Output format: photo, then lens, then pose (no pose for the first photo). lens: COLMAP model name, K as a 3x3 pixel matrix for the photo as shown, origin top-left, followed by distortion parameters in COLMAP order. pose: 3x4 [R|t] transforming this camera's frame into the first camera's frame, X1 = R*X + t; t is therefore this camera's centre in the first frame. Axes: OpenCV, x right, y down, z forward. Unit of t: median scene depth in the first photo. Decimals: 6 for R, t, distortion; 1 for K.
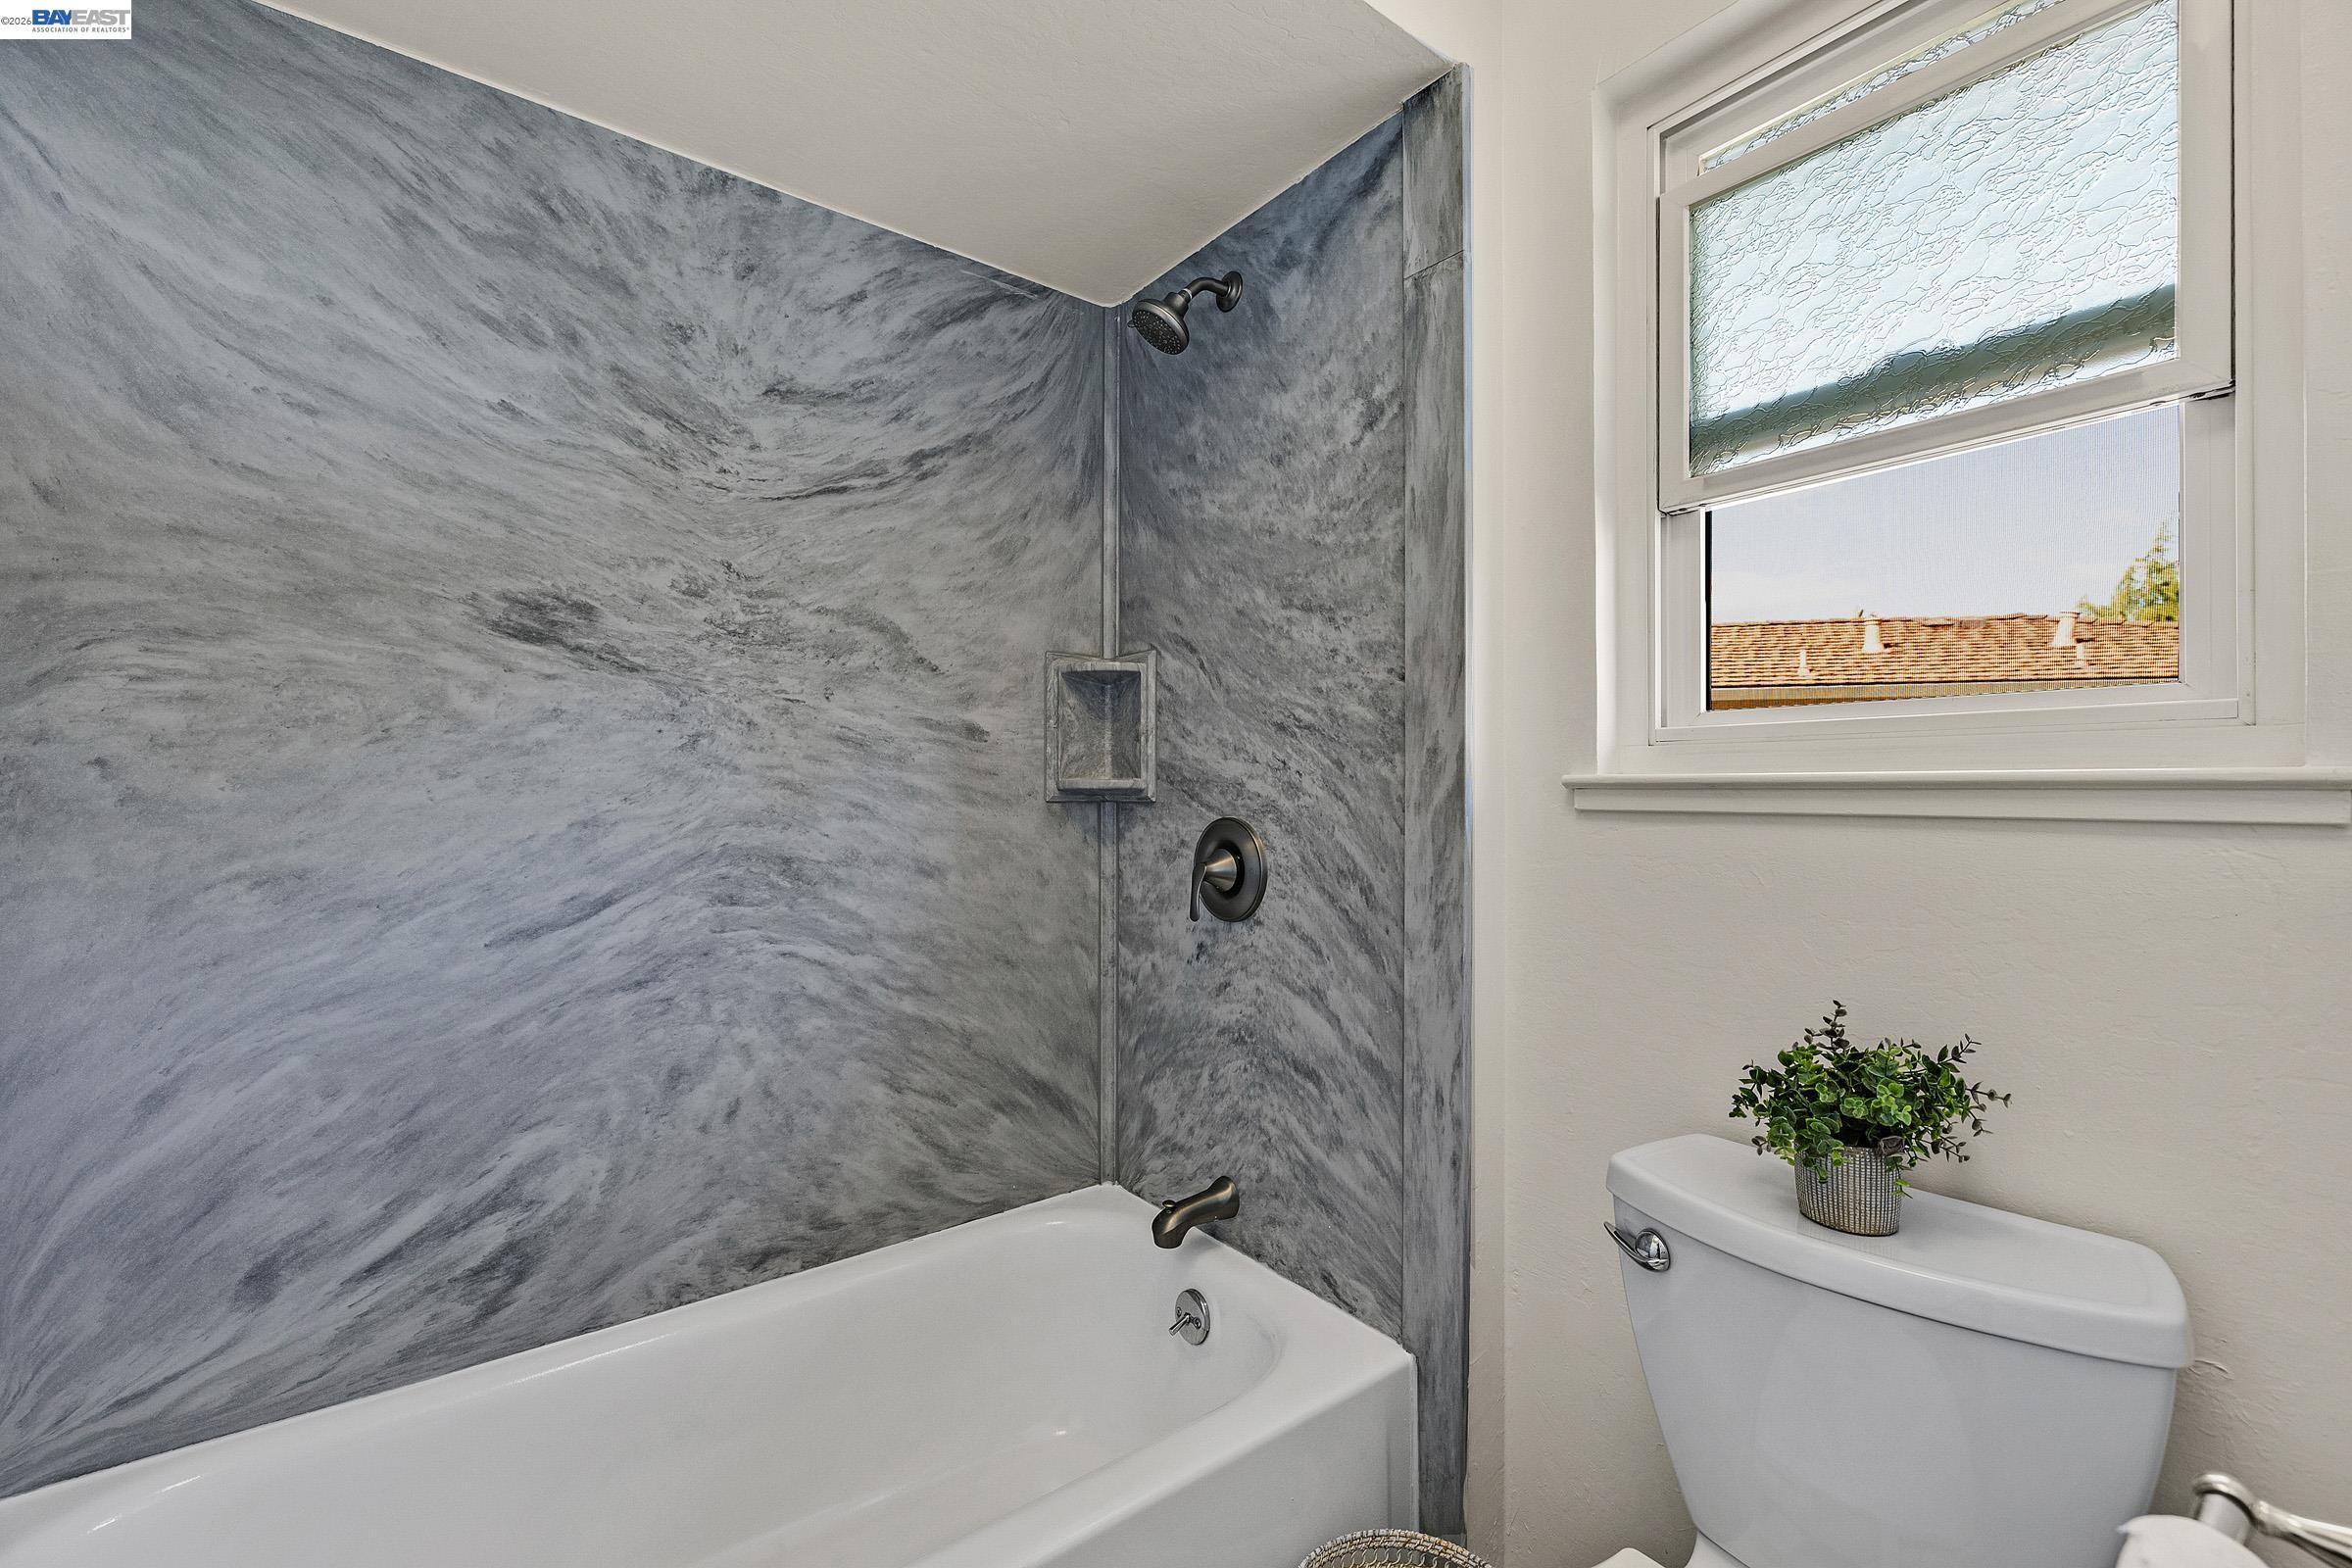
lens RADIAL K [[982.7, 0, 1168.6], [0, 982.7, 789.2], [0, 0, 1]] dist [-0.000187, -0.000810]
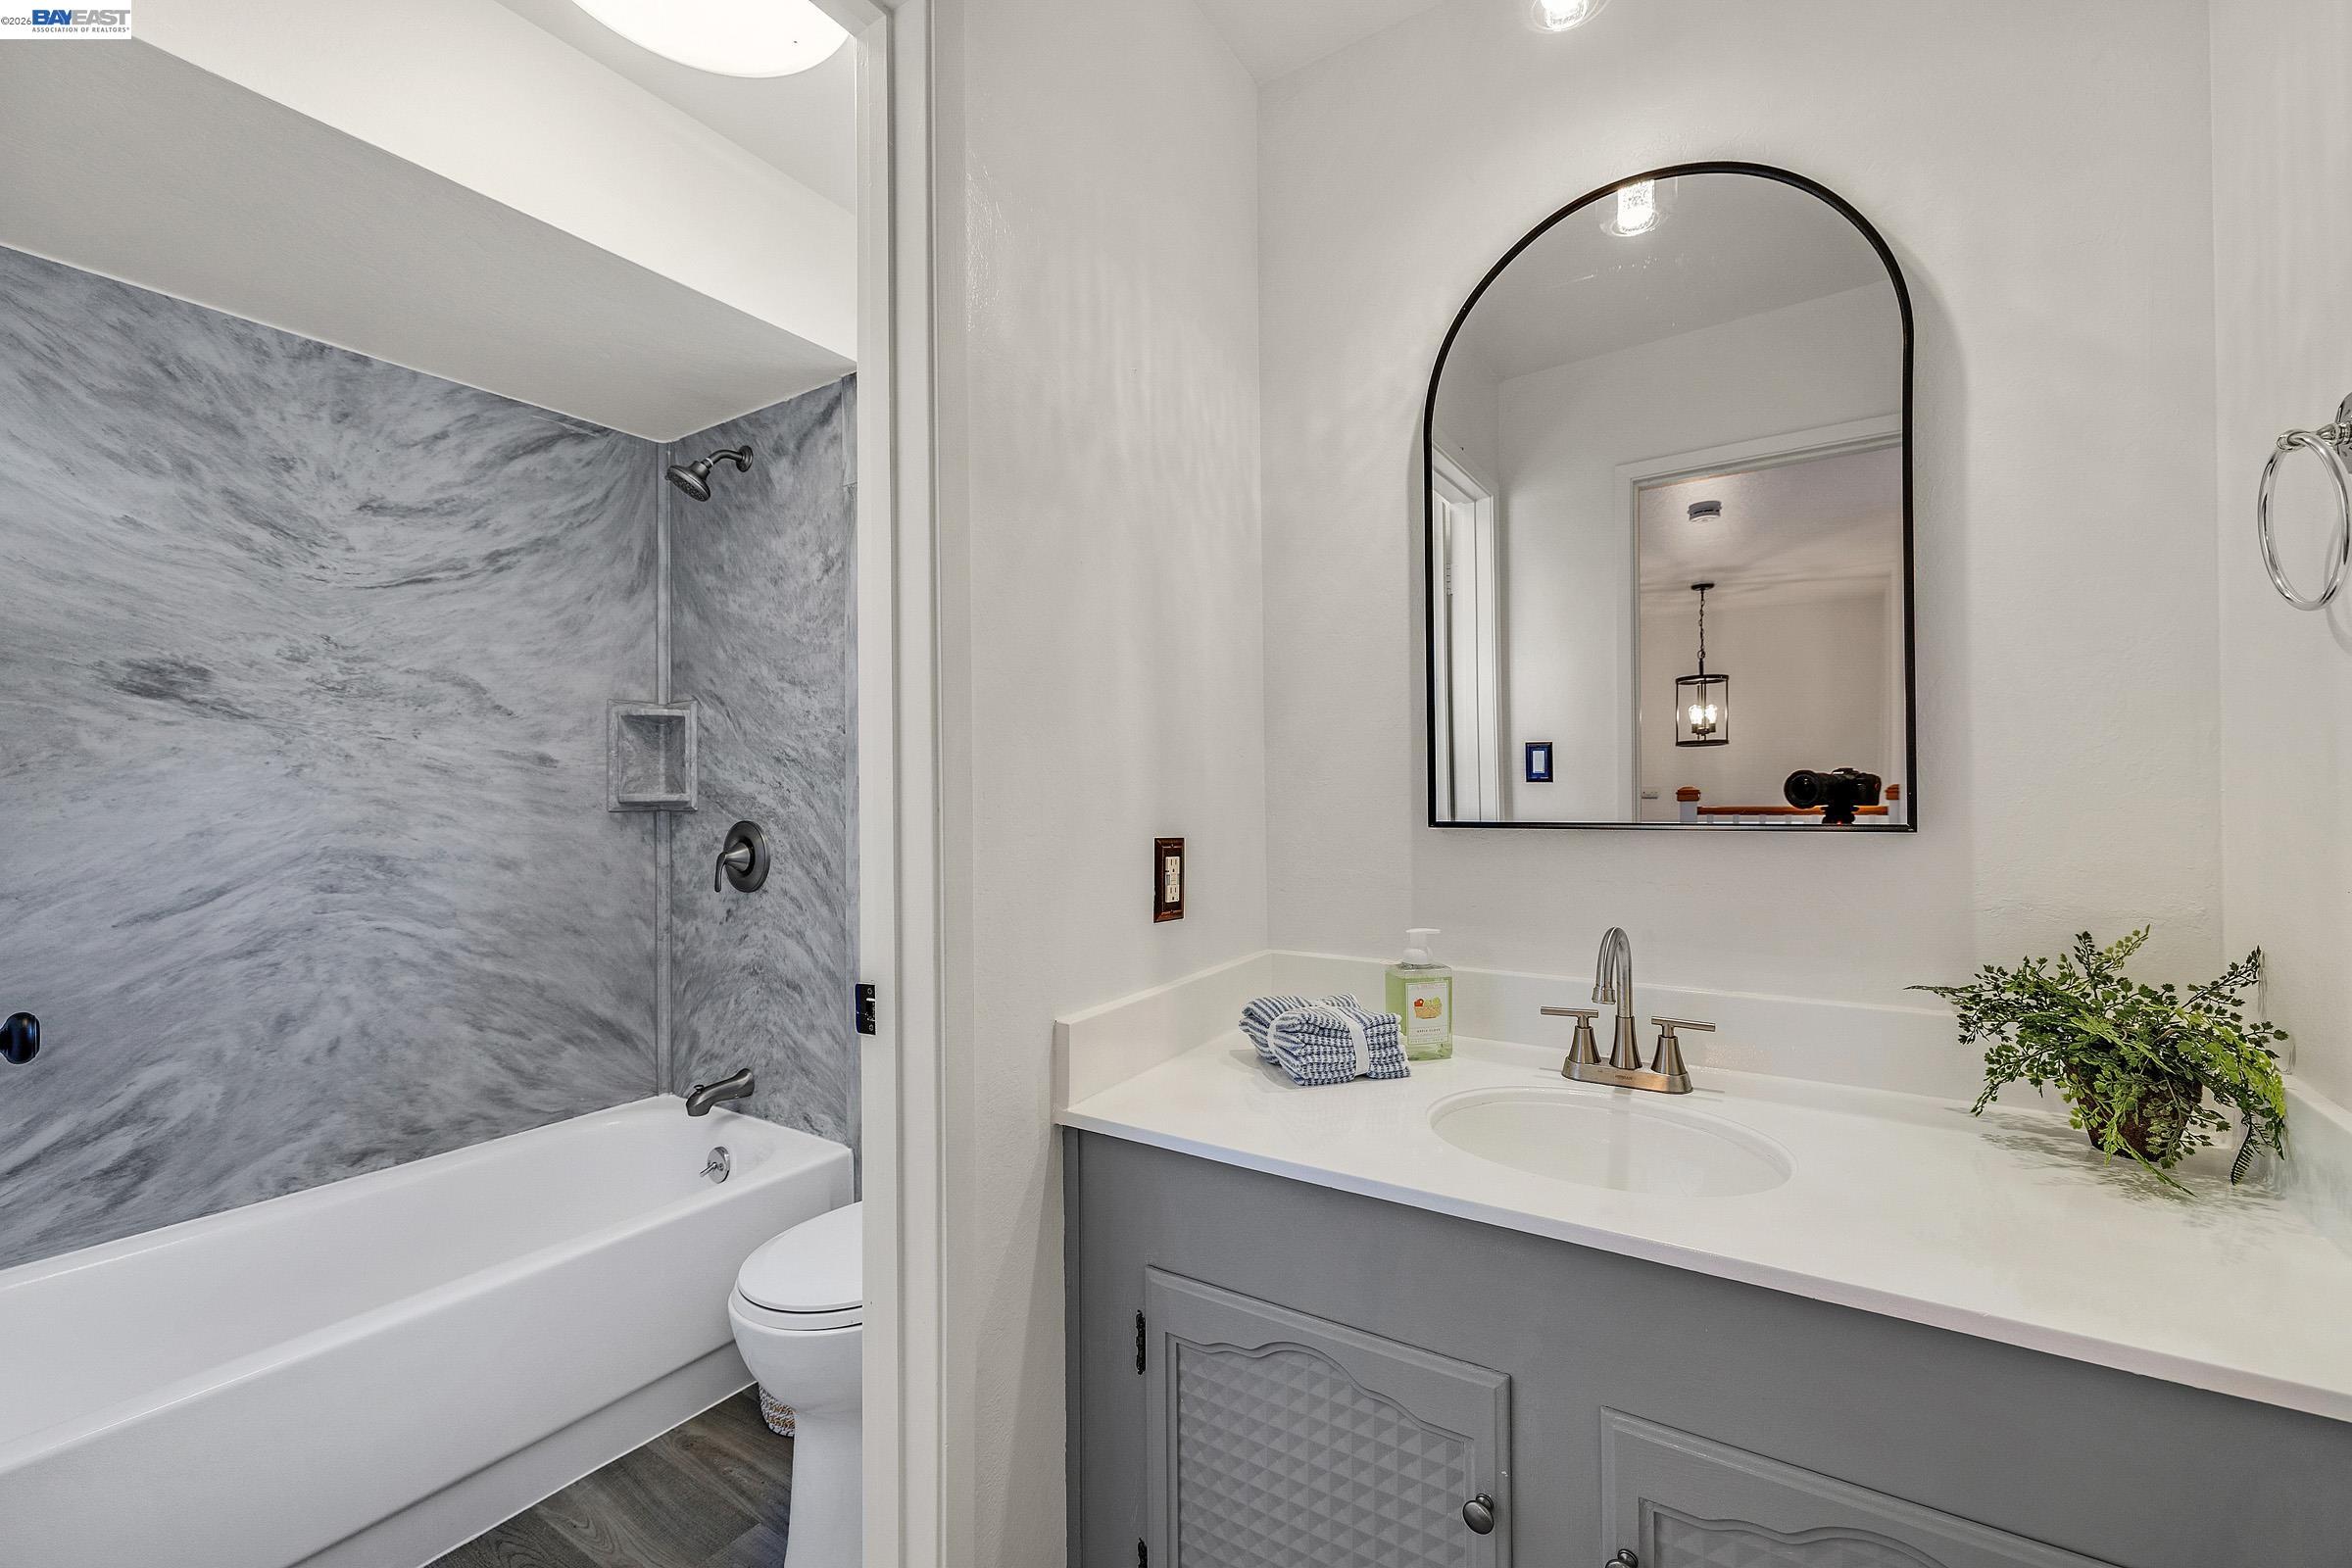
lens RADIAL K [[982.7, 0, 1168.6], [0, 982.7, 789.2], [0, 0, 1]] dist [-0.000187, -0.000810]
pose [[0.943534, -0.006680, 0.331208, 0.186164], [0.007980, 0.999965, -0.002567, -0.010045], [-0.331179, 0.005065, 0.943554, -0.633628]]
